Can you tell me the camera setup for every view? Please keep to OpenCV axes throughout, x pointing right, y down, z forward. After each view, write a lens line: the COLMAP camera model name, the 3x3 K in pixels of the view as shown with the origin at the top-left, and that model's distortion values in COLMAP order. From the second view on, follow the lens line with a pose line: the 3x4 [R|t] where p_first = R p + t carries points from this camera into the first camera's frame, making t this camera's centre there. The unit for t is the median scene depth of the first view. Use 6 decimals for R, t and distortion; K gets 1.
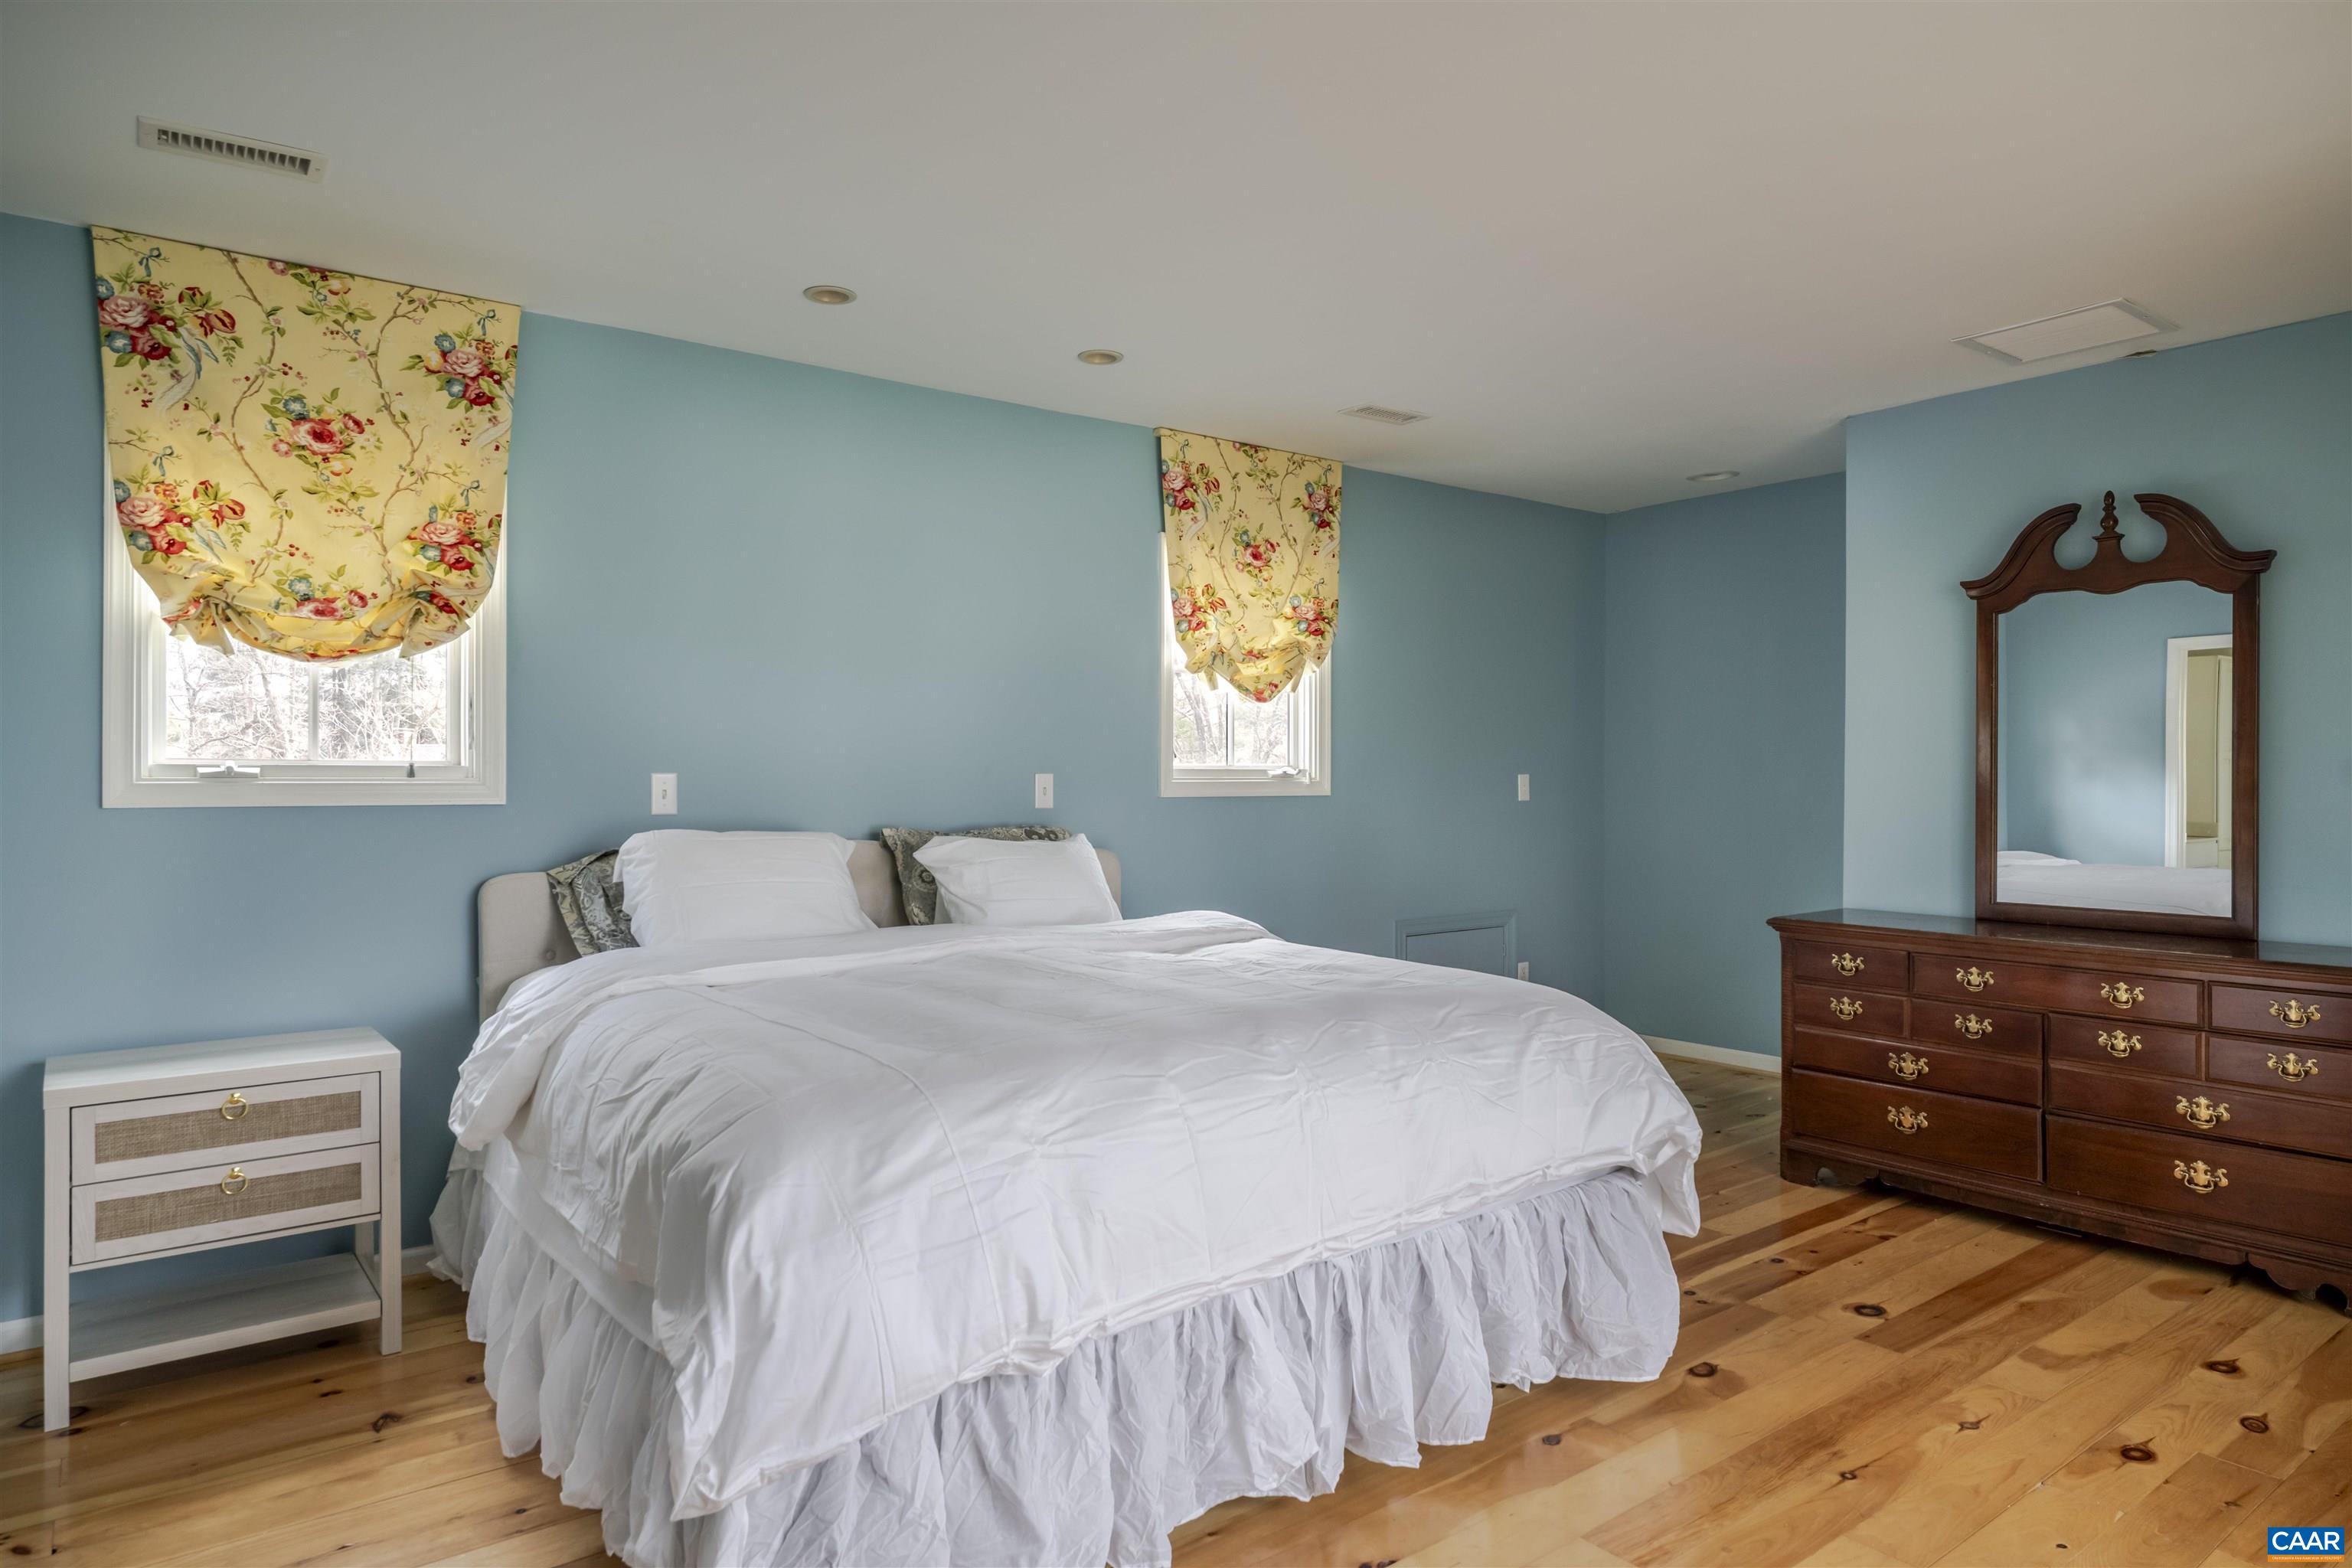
lens RADIAL K [[1411.2, 0, 1176.8], [0, 1411.2, 764.4], [0, 0, 1]] dist [0.075079, -0.068701]
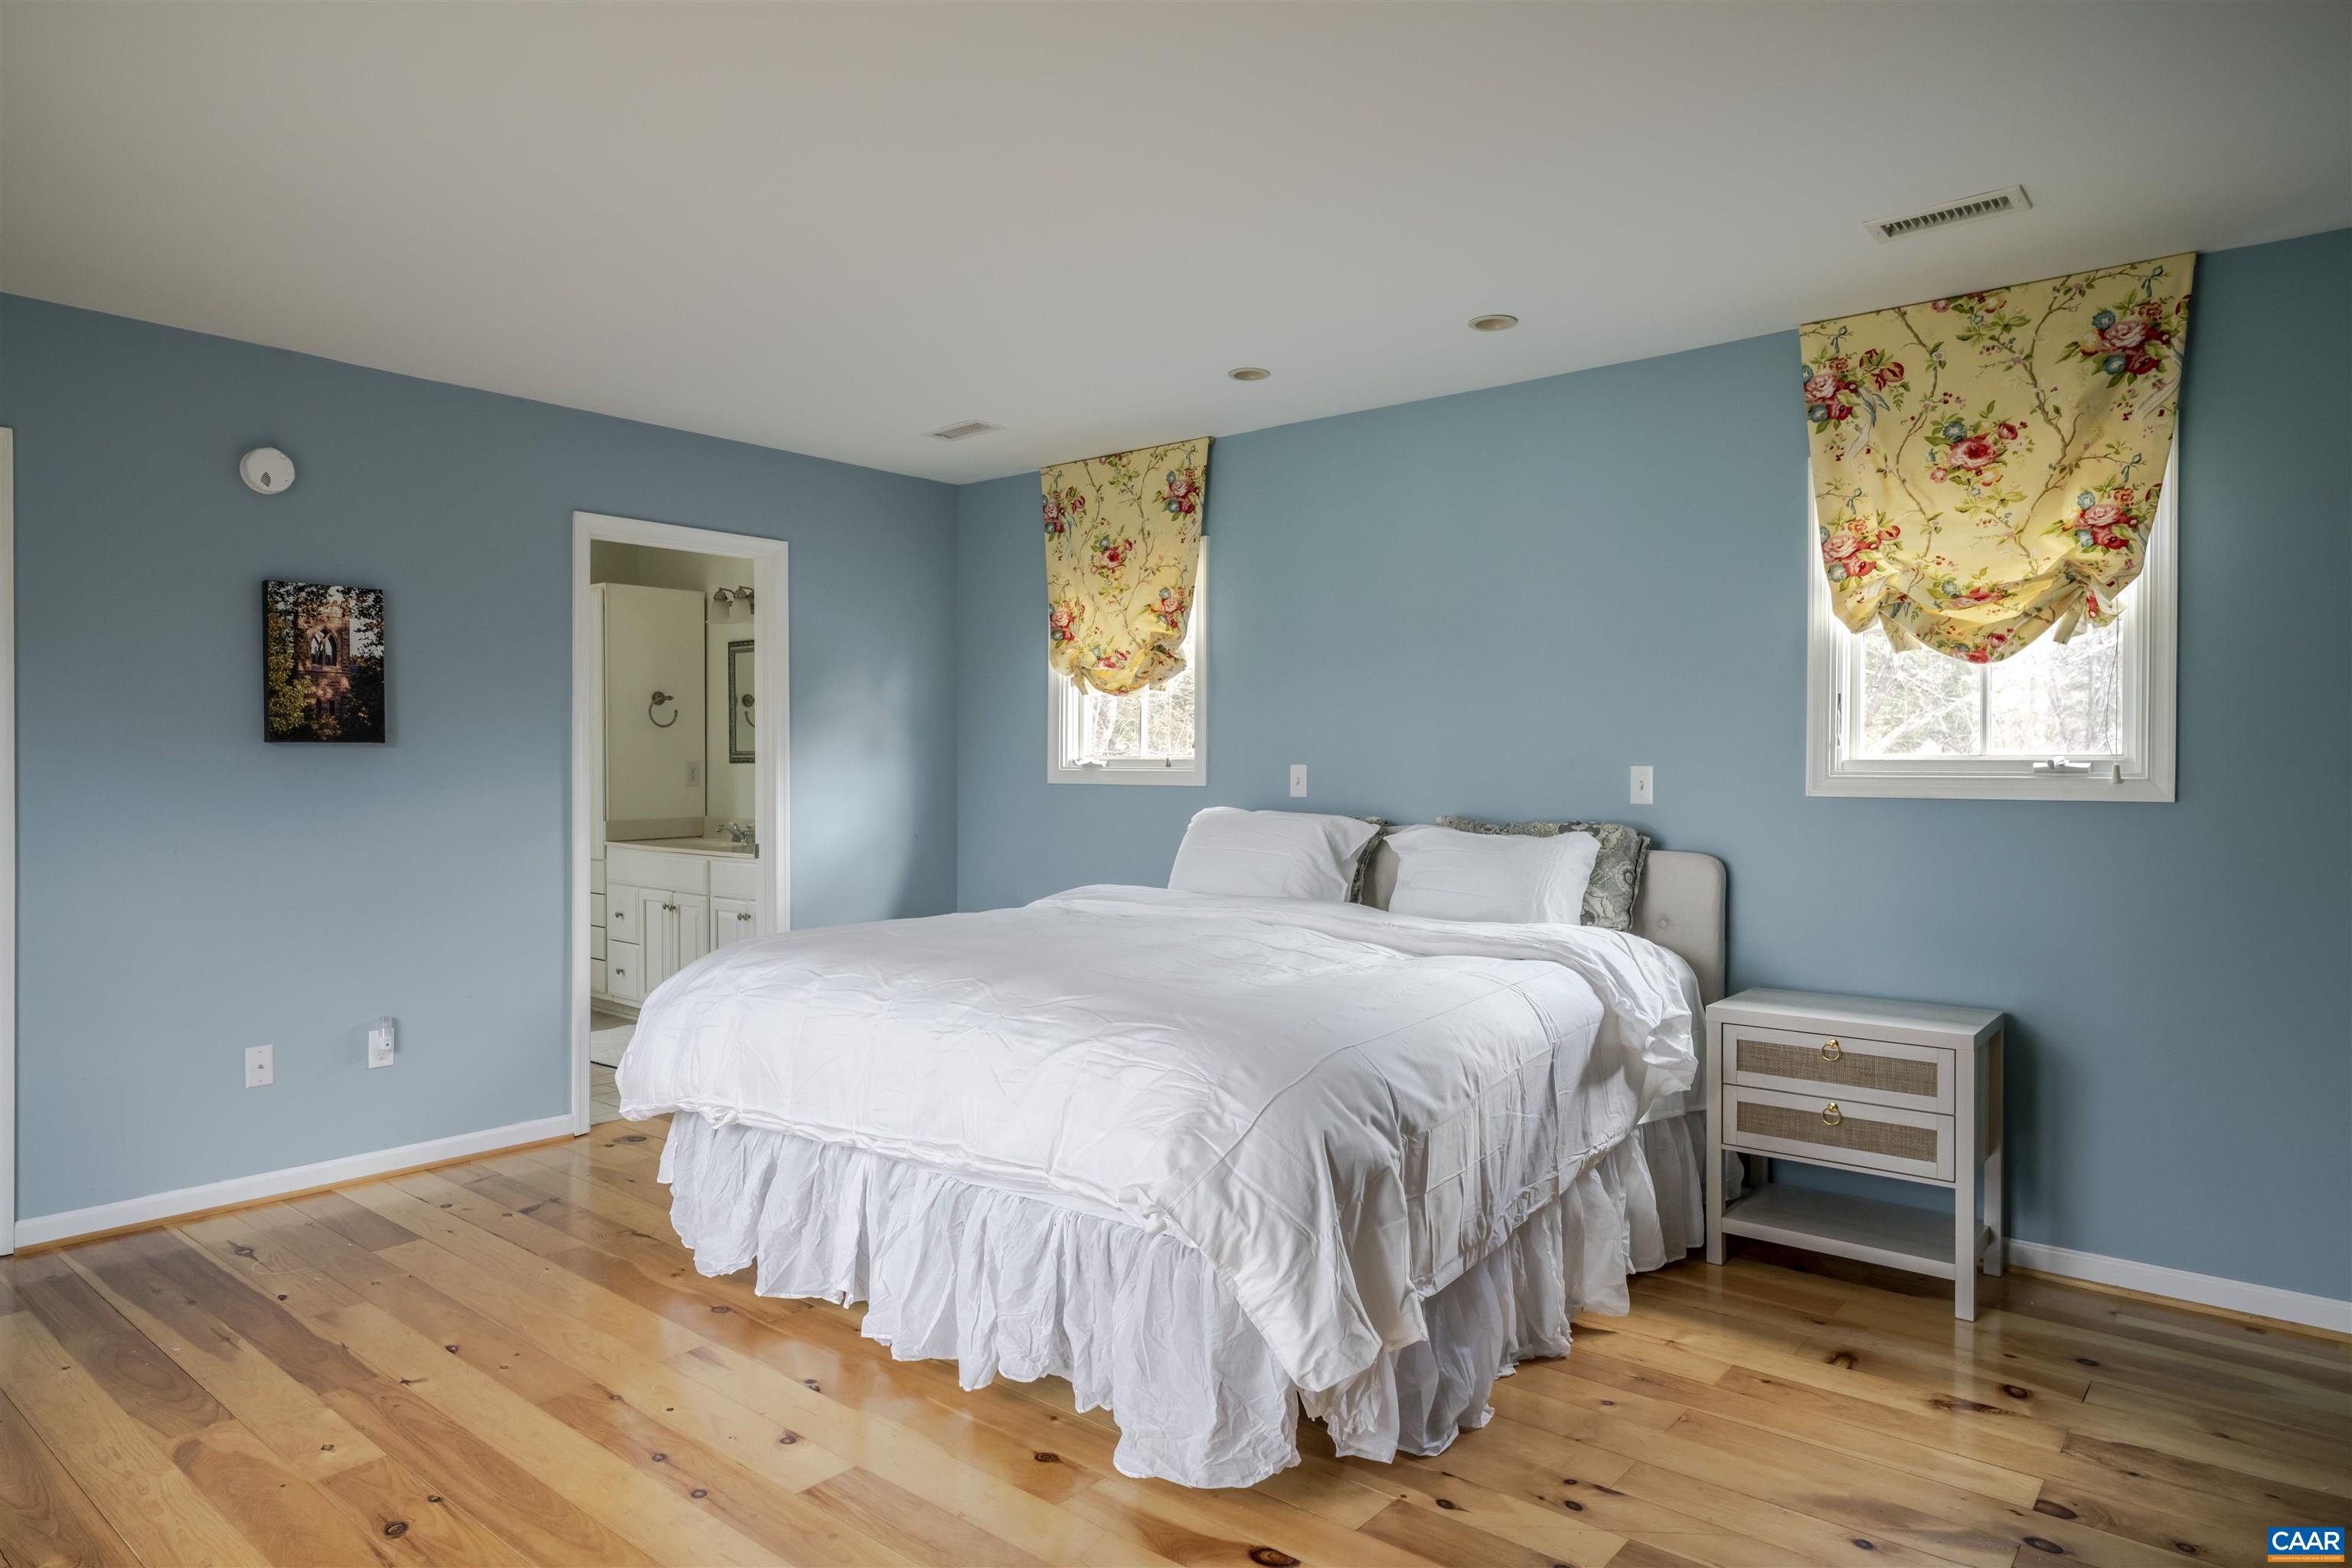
lens RADIAL K [[1371.4, 0, 1179.2], [0, 1371.4, 792.1], [0, 0, 1]] dist [-0.054747, 0.082860]
pose [[0.238290, 0.018527, -0.971017, 0.603629], [0.003725, 0.999793, 0.019990, 0.004402], [0.971187, -0.008380, 0.238171, 0.452903]]
